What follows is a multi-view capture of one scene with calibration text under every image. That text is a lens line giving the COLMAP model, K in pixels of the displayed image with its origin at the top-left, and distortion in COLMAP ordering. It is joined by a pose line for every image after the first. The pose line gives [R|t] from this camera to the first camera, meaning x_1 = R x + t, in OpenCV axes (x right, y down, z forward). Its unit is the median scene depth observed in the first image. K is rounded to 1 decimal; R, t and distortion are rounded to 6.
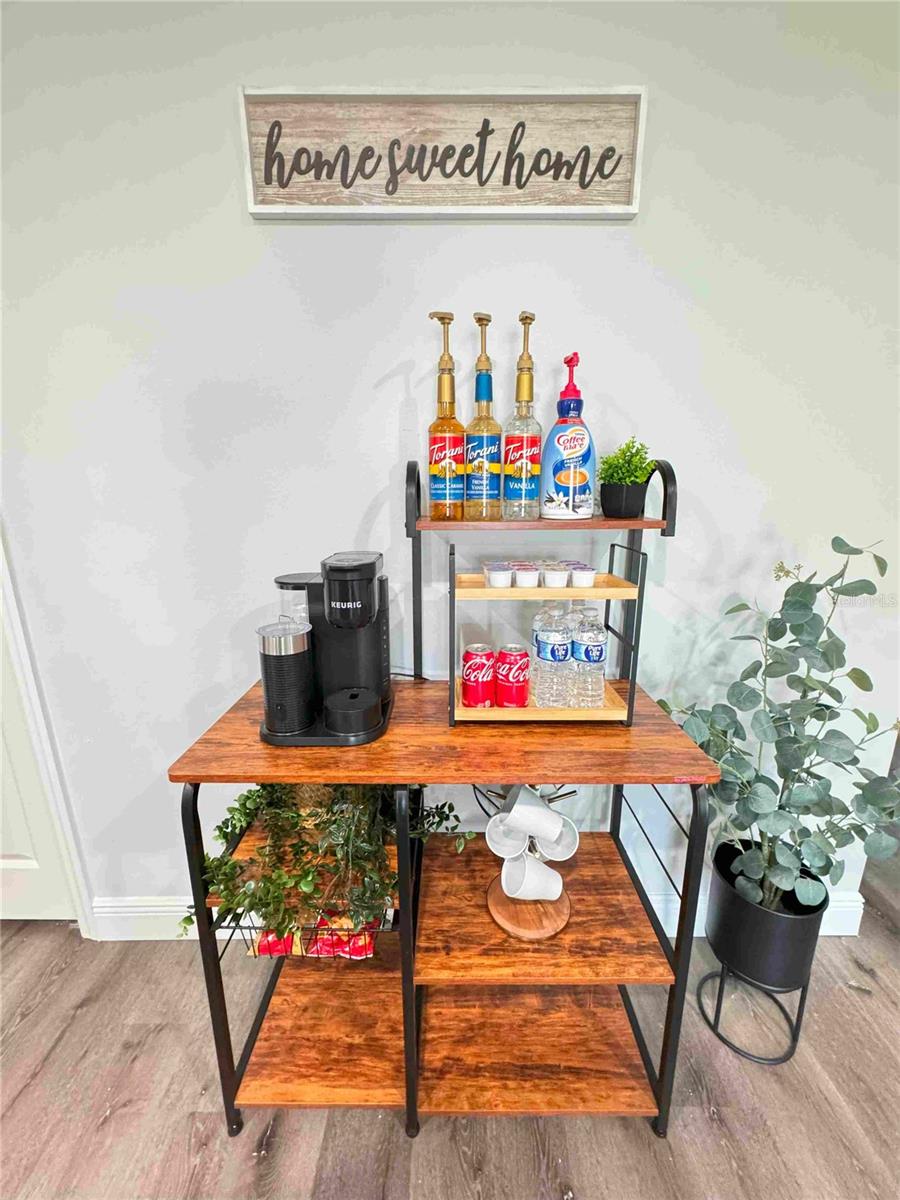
lens RADIAL K [[476.7, 0, 449.6], [0, 476.7, 599.4], [0, 0, 1]] dist [-0.001738, 0.000645]
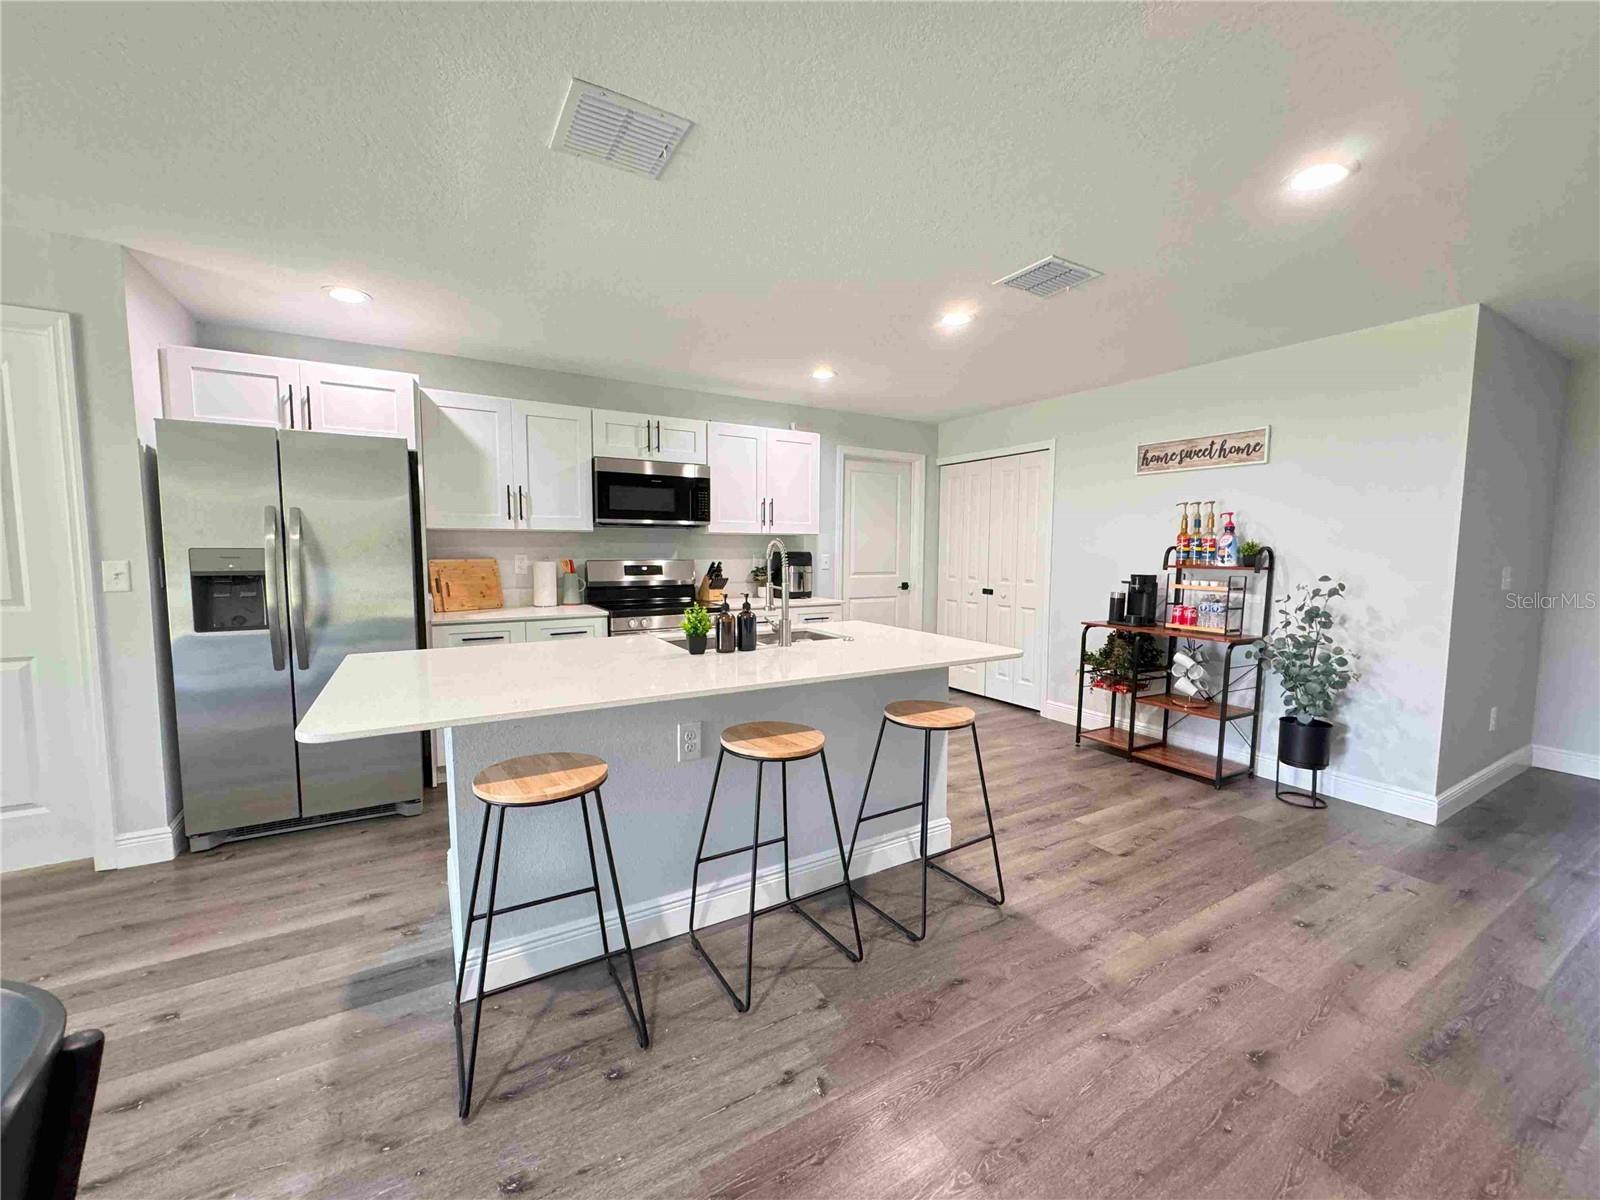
lens RADIAL K [[635.6, 0, 800.2], [0, 635.6, 596.6], [0, 0, 1]] dist [-0.001738, 0.000645]
pose [[0.507283, 0.082708, -0.857802, 2.319992], [-0.211905, 0.976794, -0.031134, 0.687379], [0.835321, 0.197566, 0.513037, -3.145938]]
